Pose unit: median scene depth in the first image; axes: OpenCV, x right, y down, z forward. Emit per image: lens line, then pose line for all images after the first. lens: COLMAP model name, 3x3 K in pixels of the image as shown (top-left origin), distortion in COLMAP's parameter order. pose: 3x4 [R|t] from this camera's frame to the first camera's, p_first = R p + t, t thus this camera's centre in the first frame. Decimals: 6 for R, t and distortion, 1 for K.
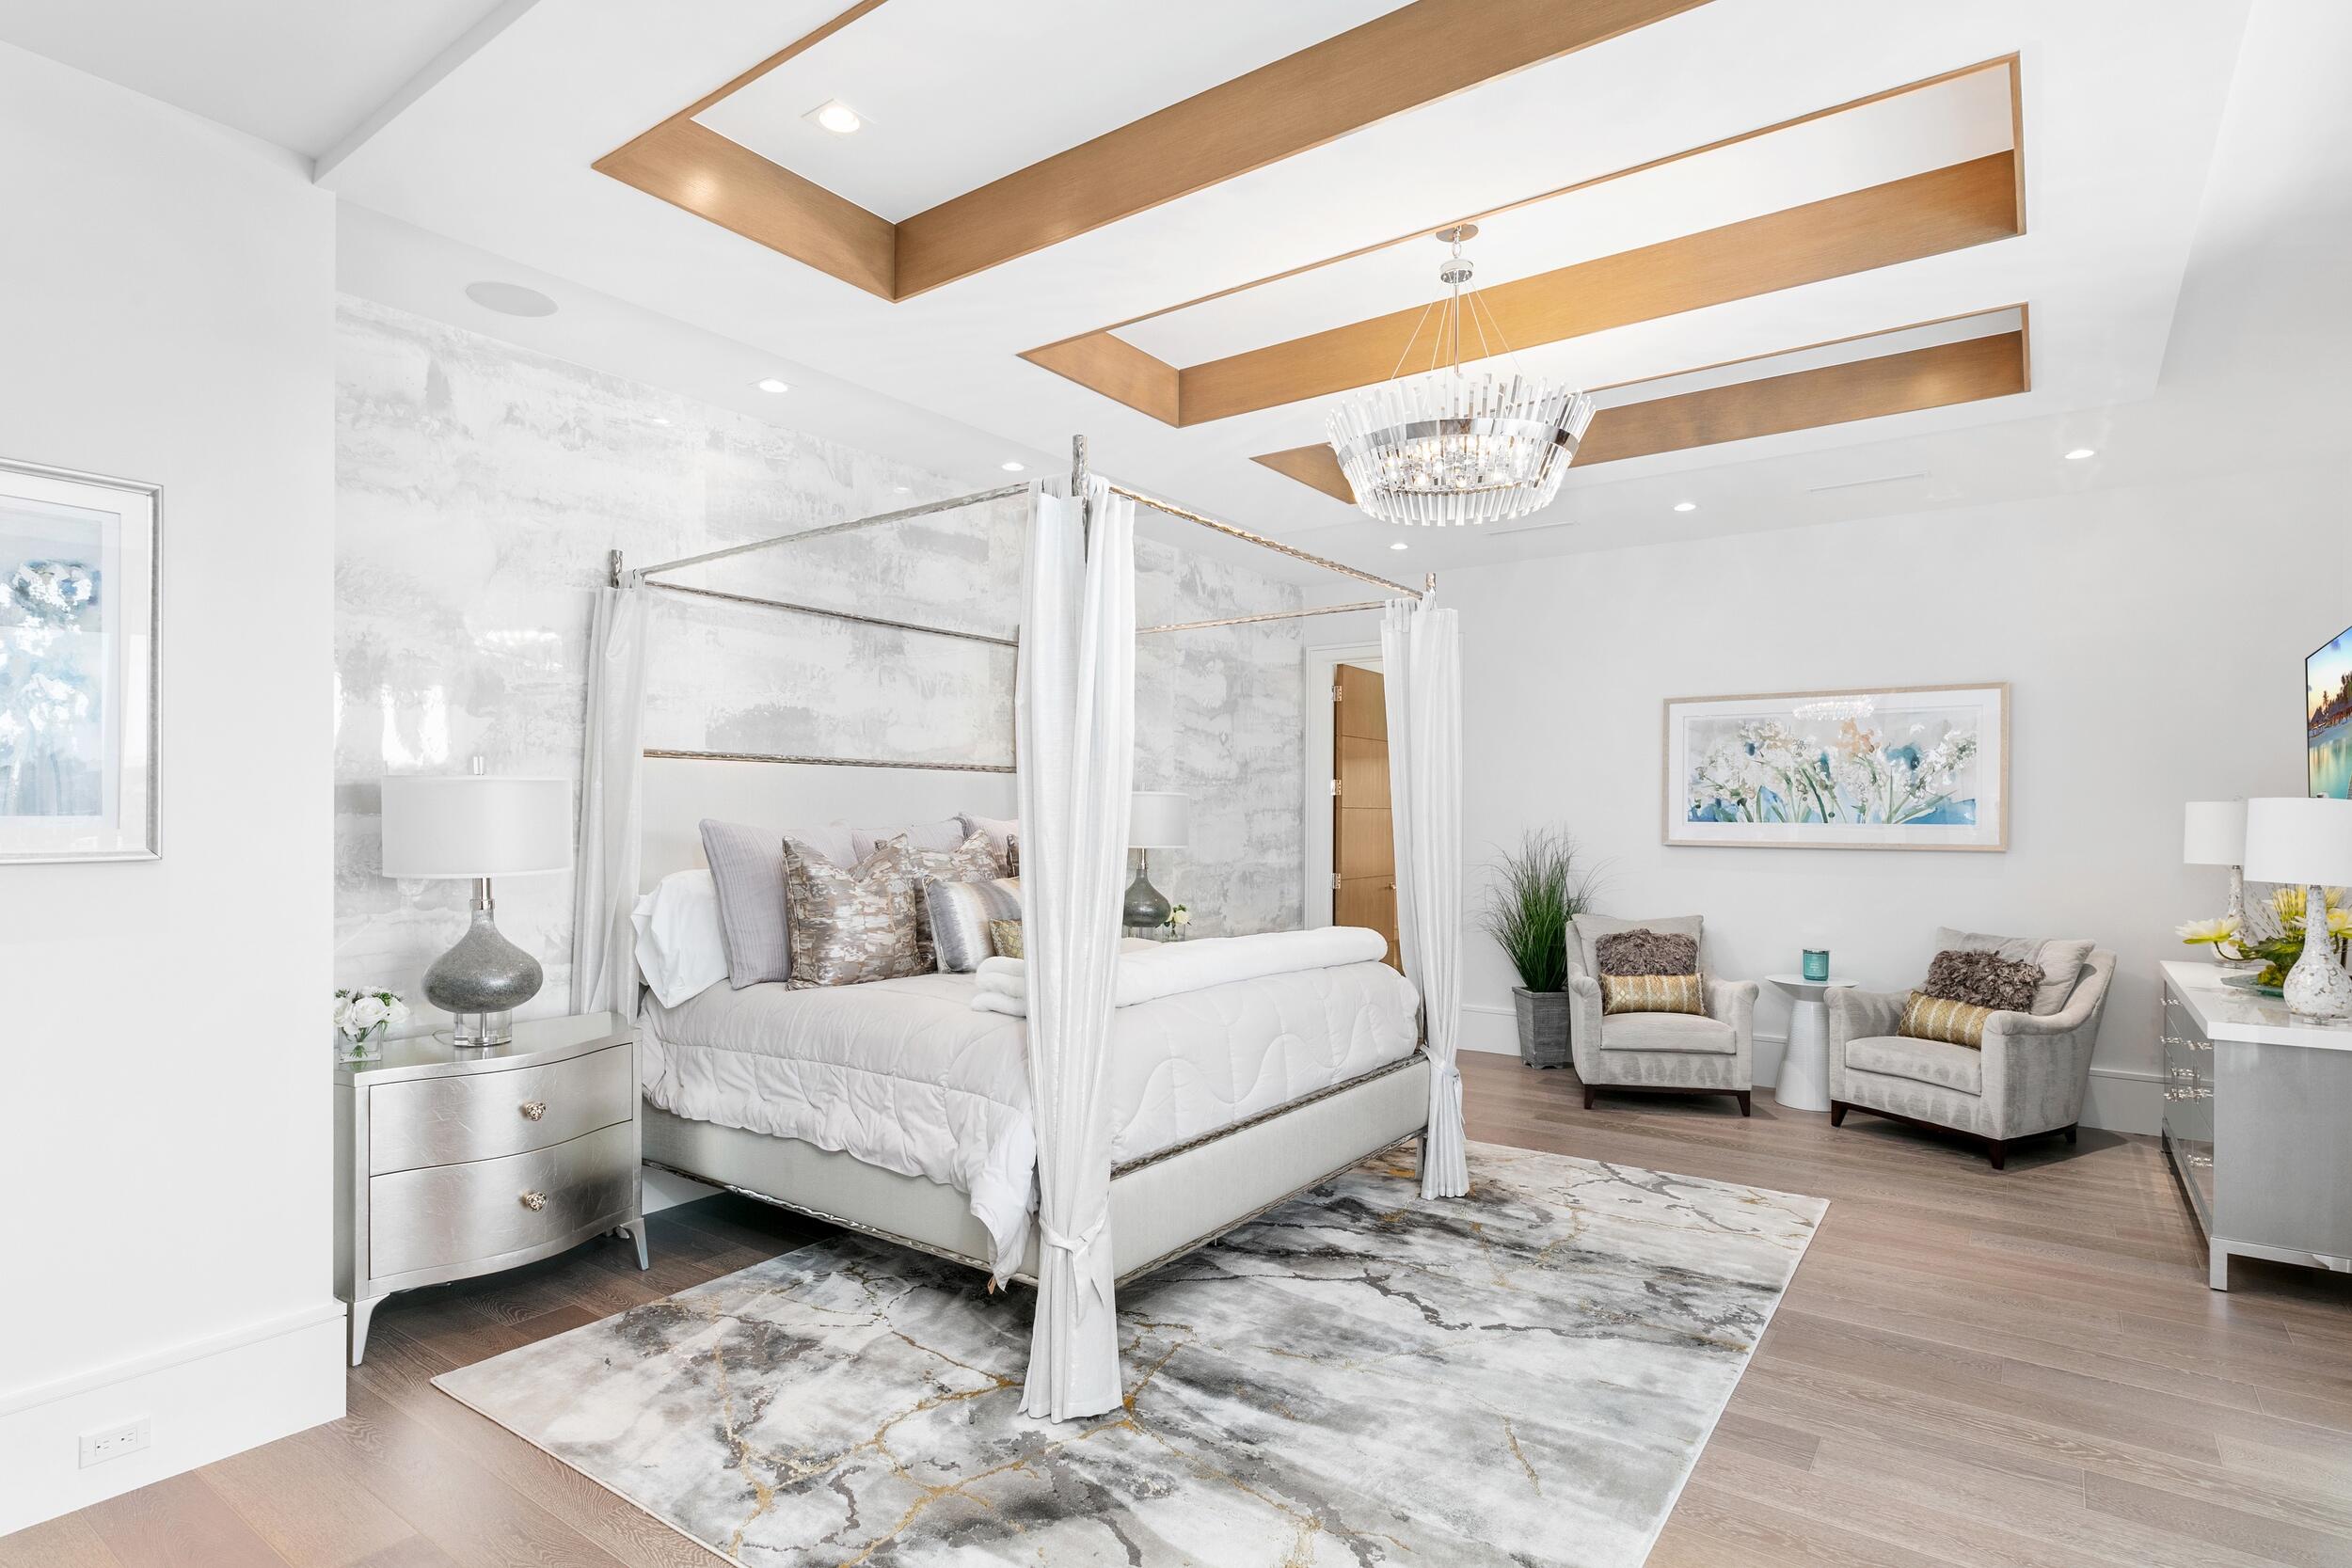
lens RADIAL K [[1210.8, 0, 1177.4], [0, 1210.8, 797.3], [0, 0, 1]] dist [0.013385, 0.000757]
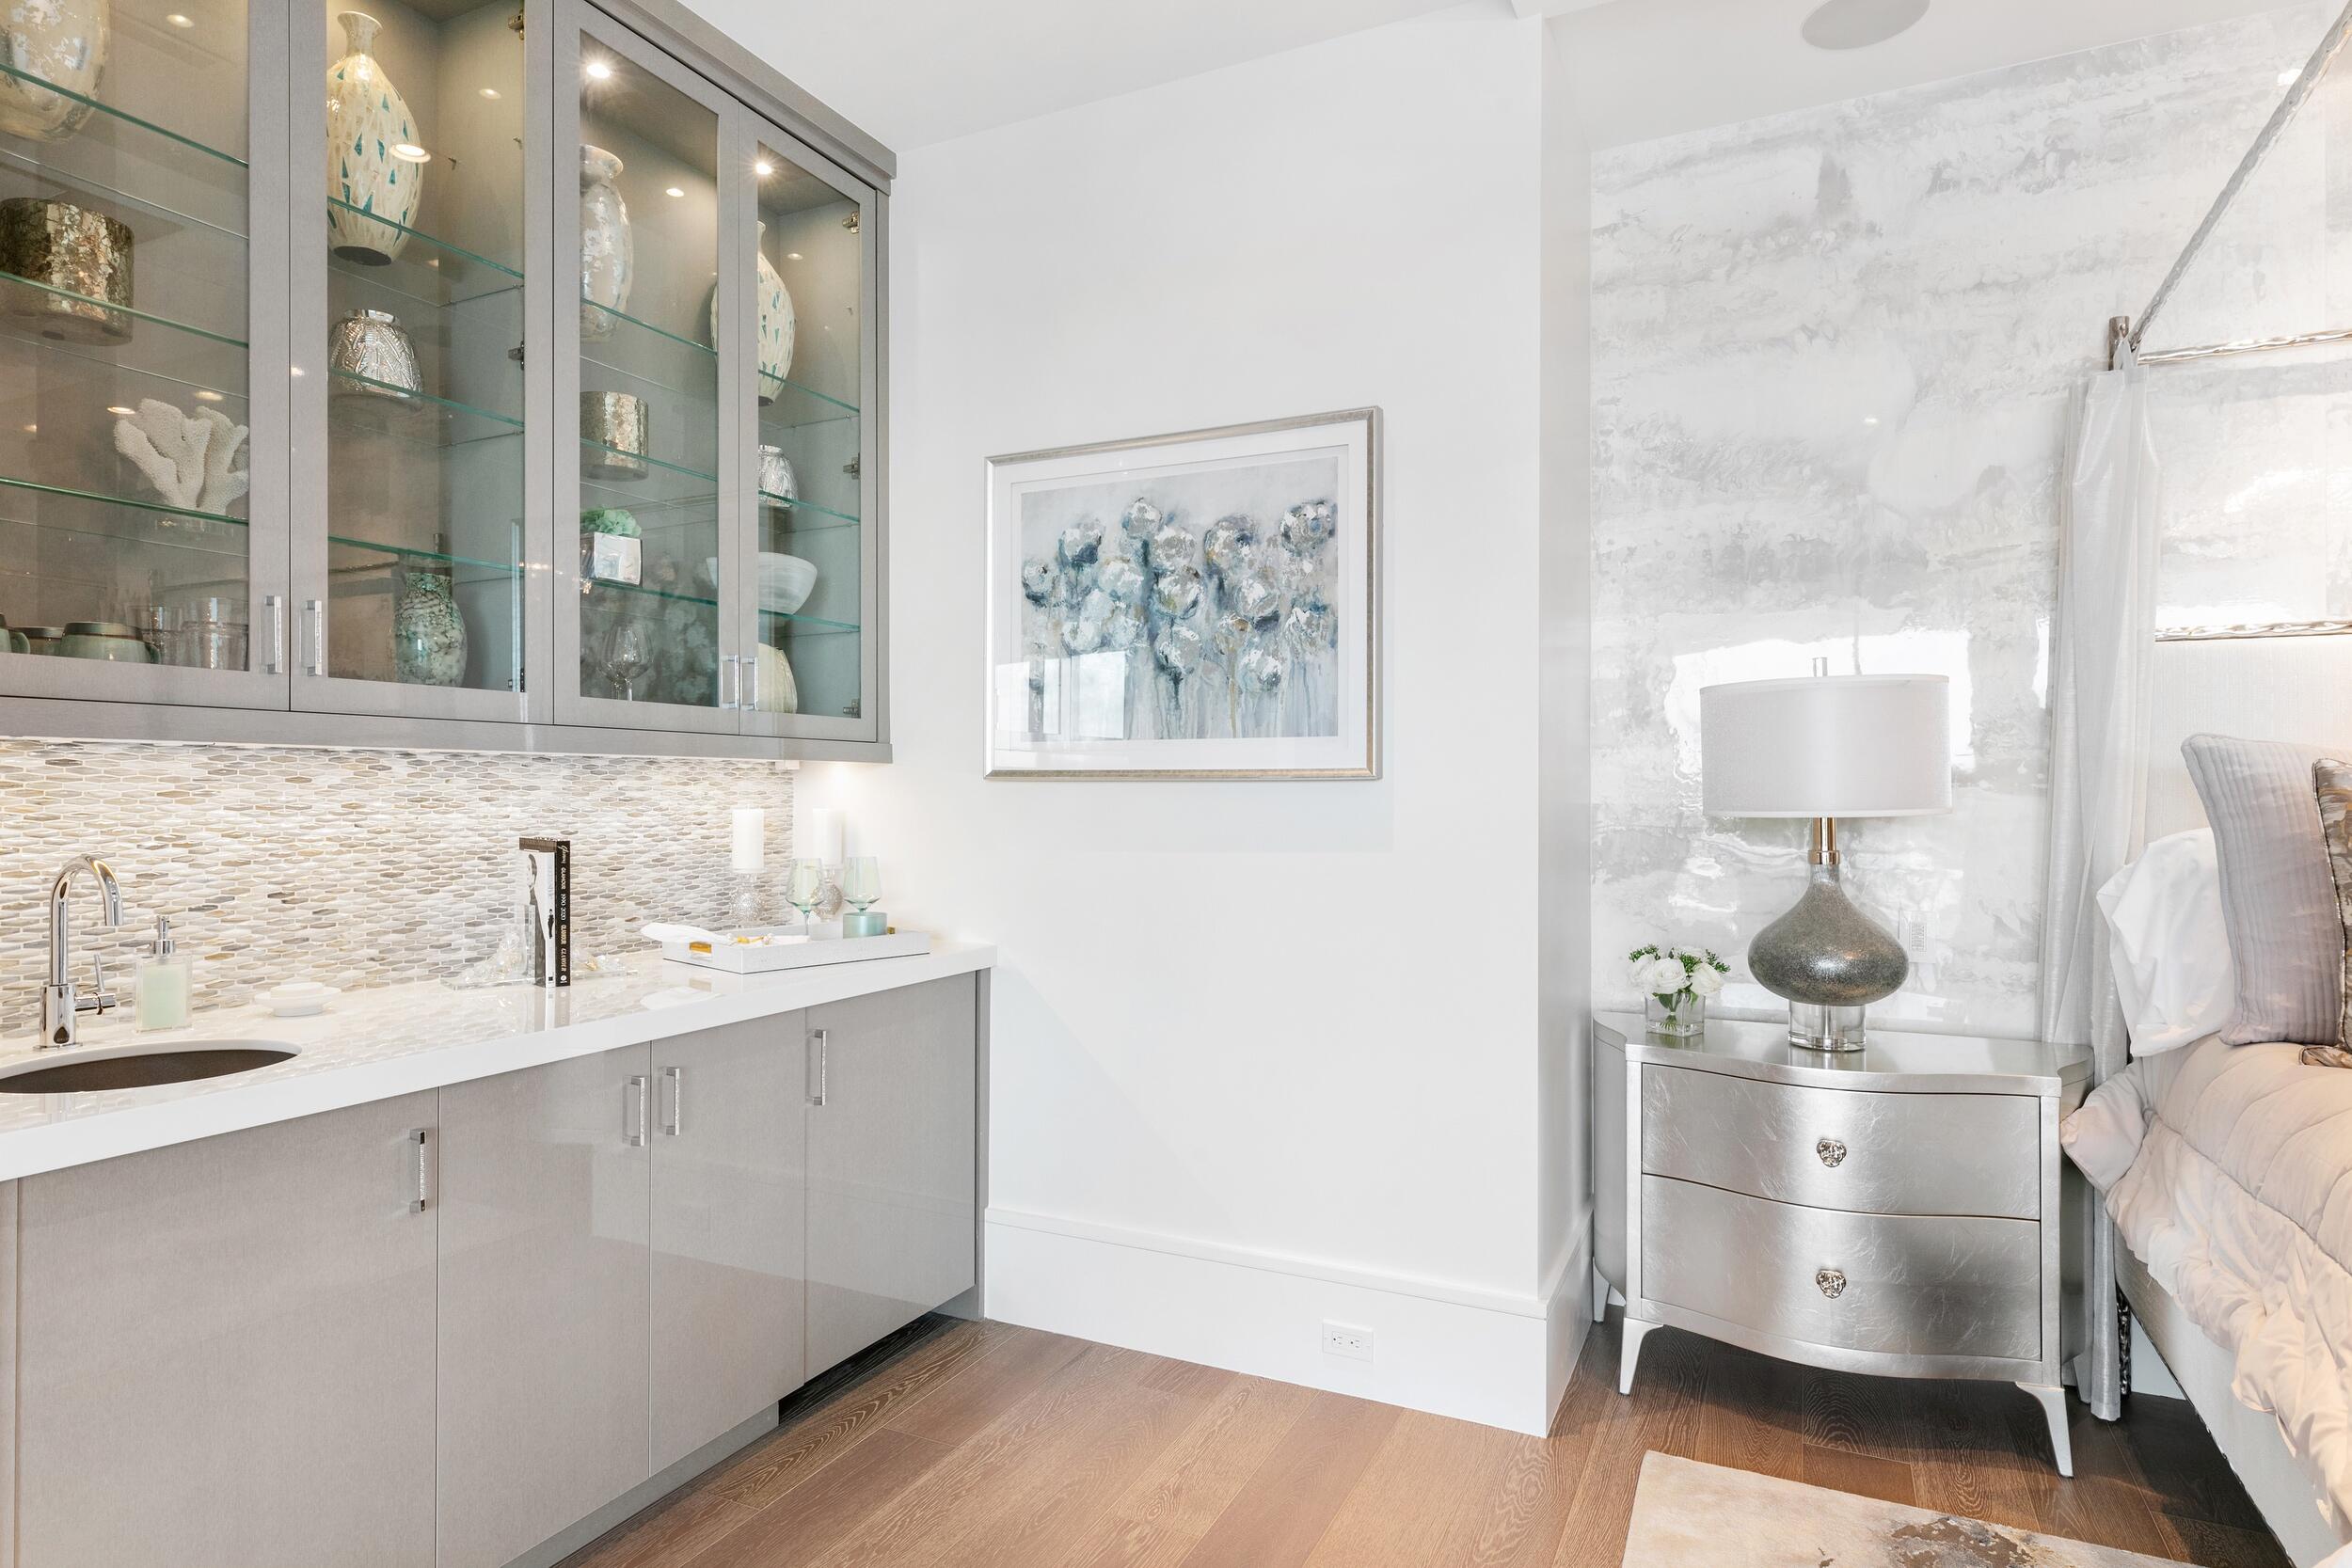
lens RADIAL K [[1299.9, 0, 1178.6], [0, 1299.9, 779.4], [0, 0, 1]] dist [0.005186, -0.001100]
pose [[0.174663, -0.009124, -0.984586, 0.131814], [0.011852, 0.999904, -0.007163, 0.039659], [0.984557, -0.010418, 0.174754, 0.456540]]
